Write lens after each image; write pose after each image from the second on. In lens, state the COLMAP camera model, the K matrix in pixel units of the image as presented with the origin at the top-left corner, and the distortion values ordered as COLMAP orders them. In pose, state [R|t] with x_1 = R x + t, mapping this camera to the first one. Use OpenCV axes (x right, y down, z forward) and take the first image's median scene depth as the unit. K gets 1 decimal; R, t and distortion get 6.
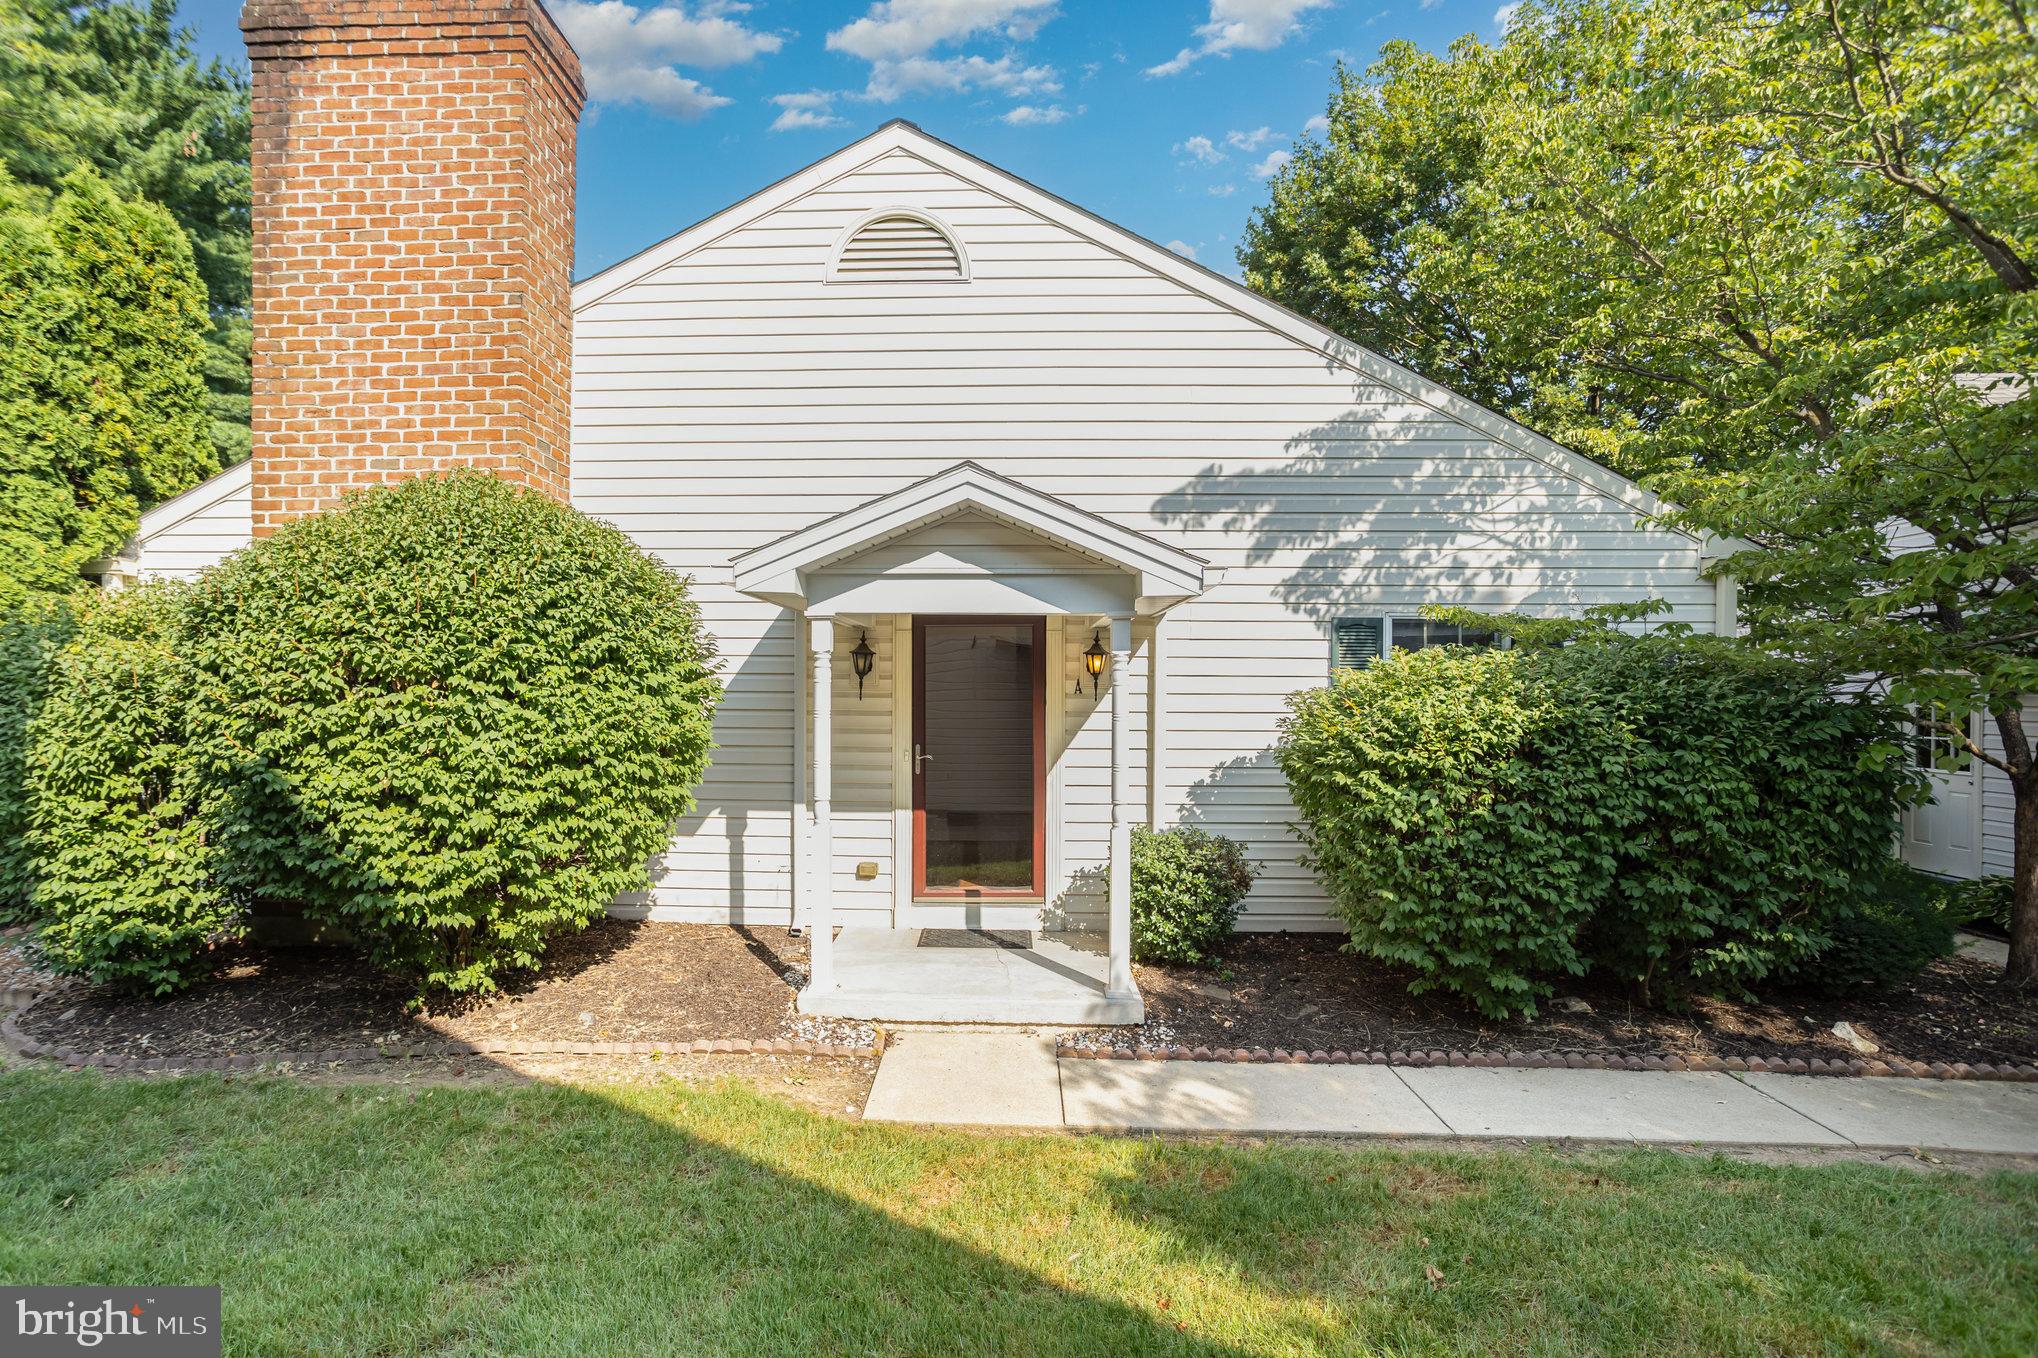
lens RADIAL K [[986.7, 0, 992.0], [0, 986.7, 675.9], [0, 0, 1]] dist [-0.057879, 0.032356]
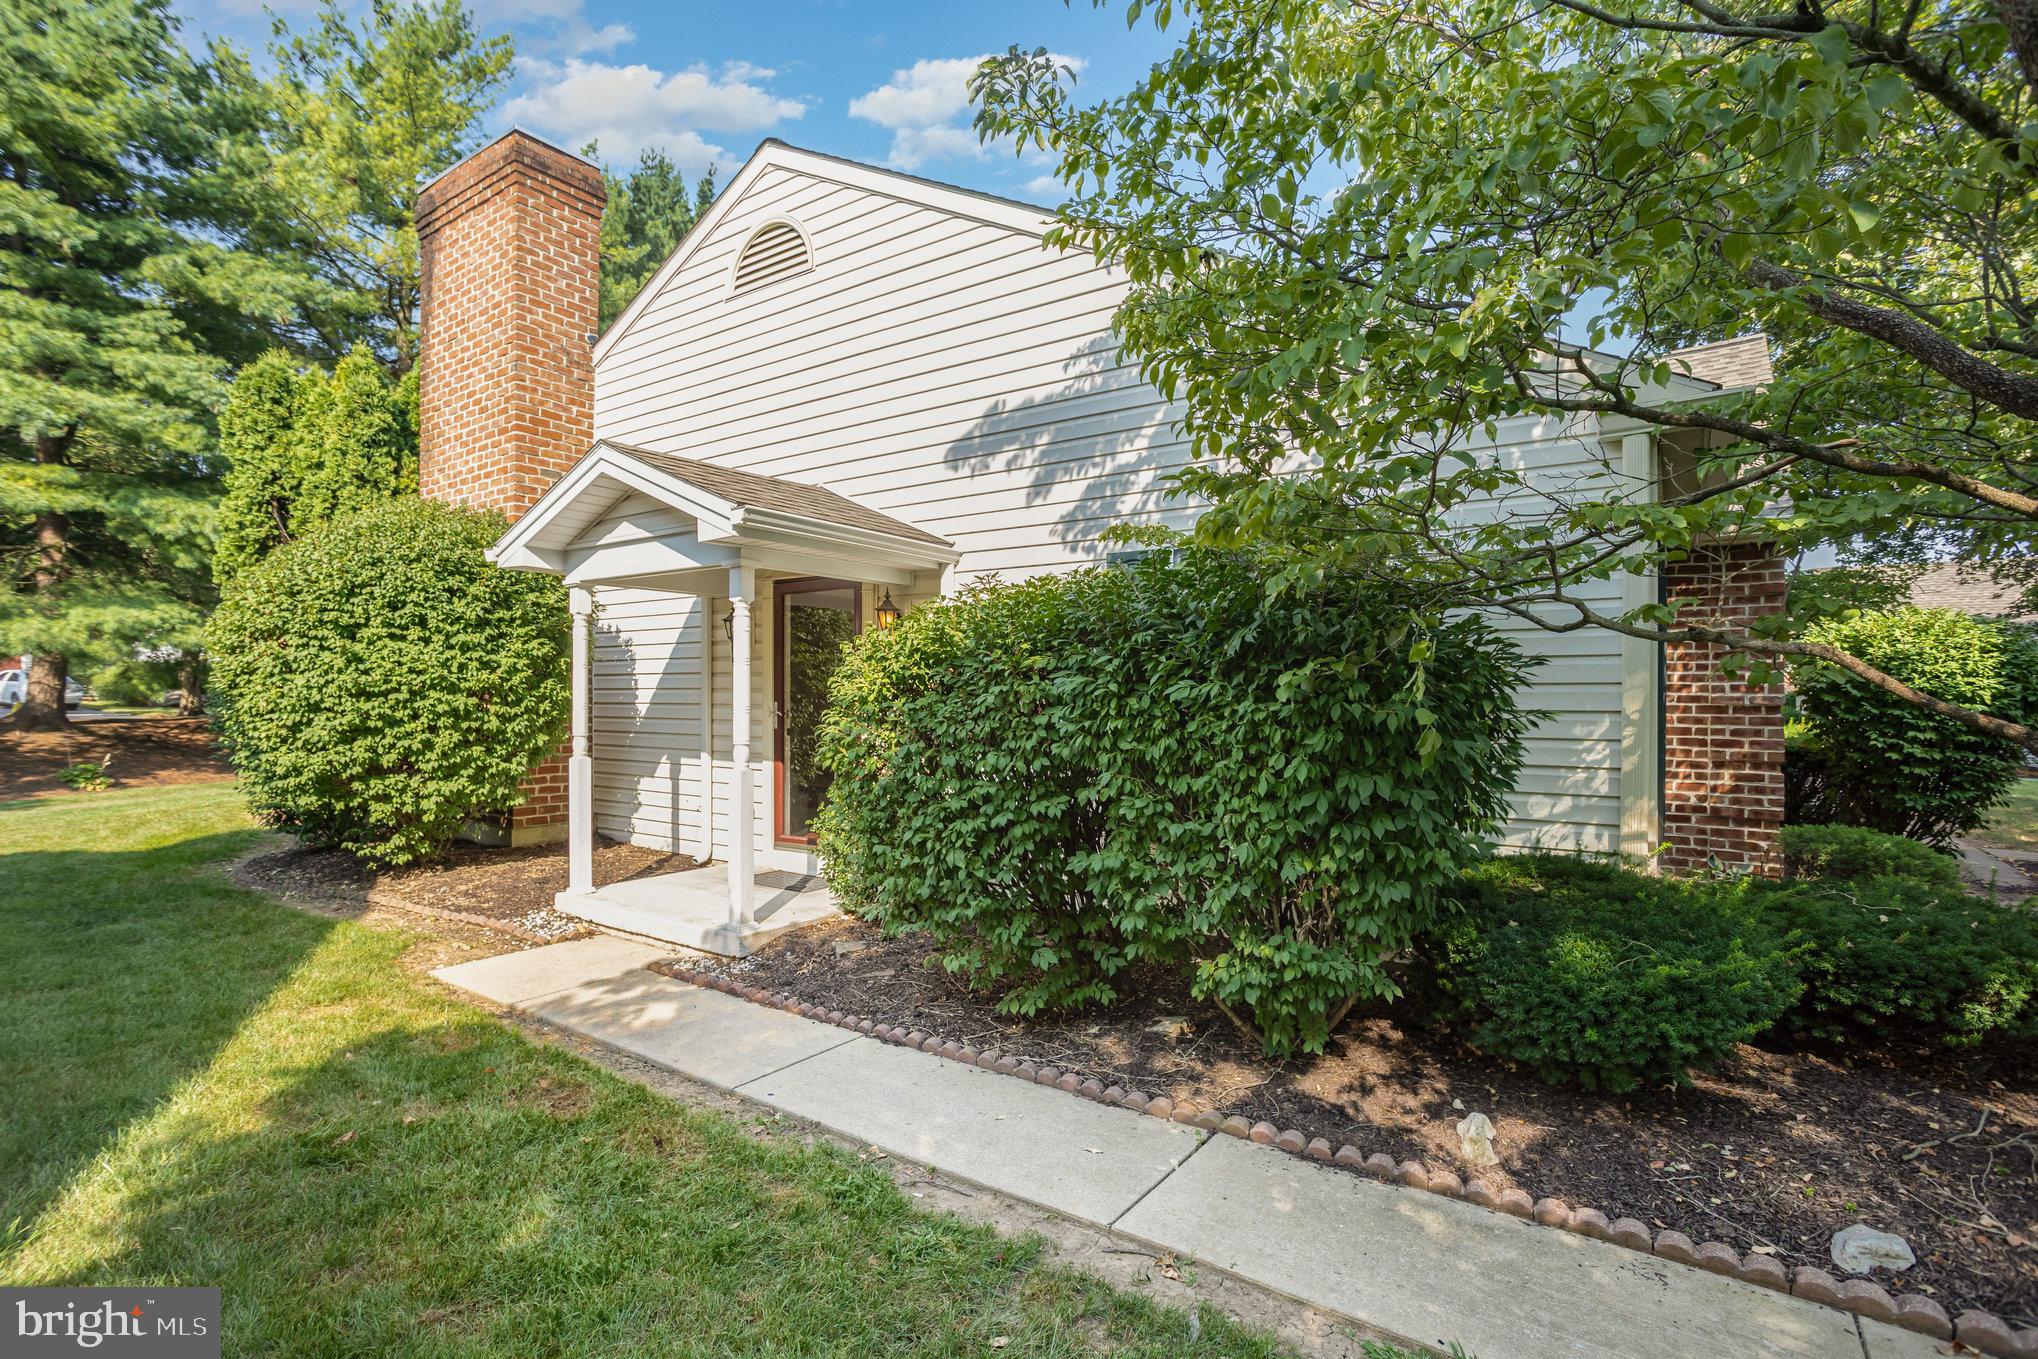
lens RADIAL K [[986.7, 0, 992.0], [0, 986.7, 676.4], [0, 0, 1]] dist [-0.057879, 0.032356]
pose [[0.837091, -0.014202, -0.546879, 0.732895], [0.009893, 0.999892, -0.010824, 0.056729], [0.546974, 0.003650, 0.837142, 0.217556]]
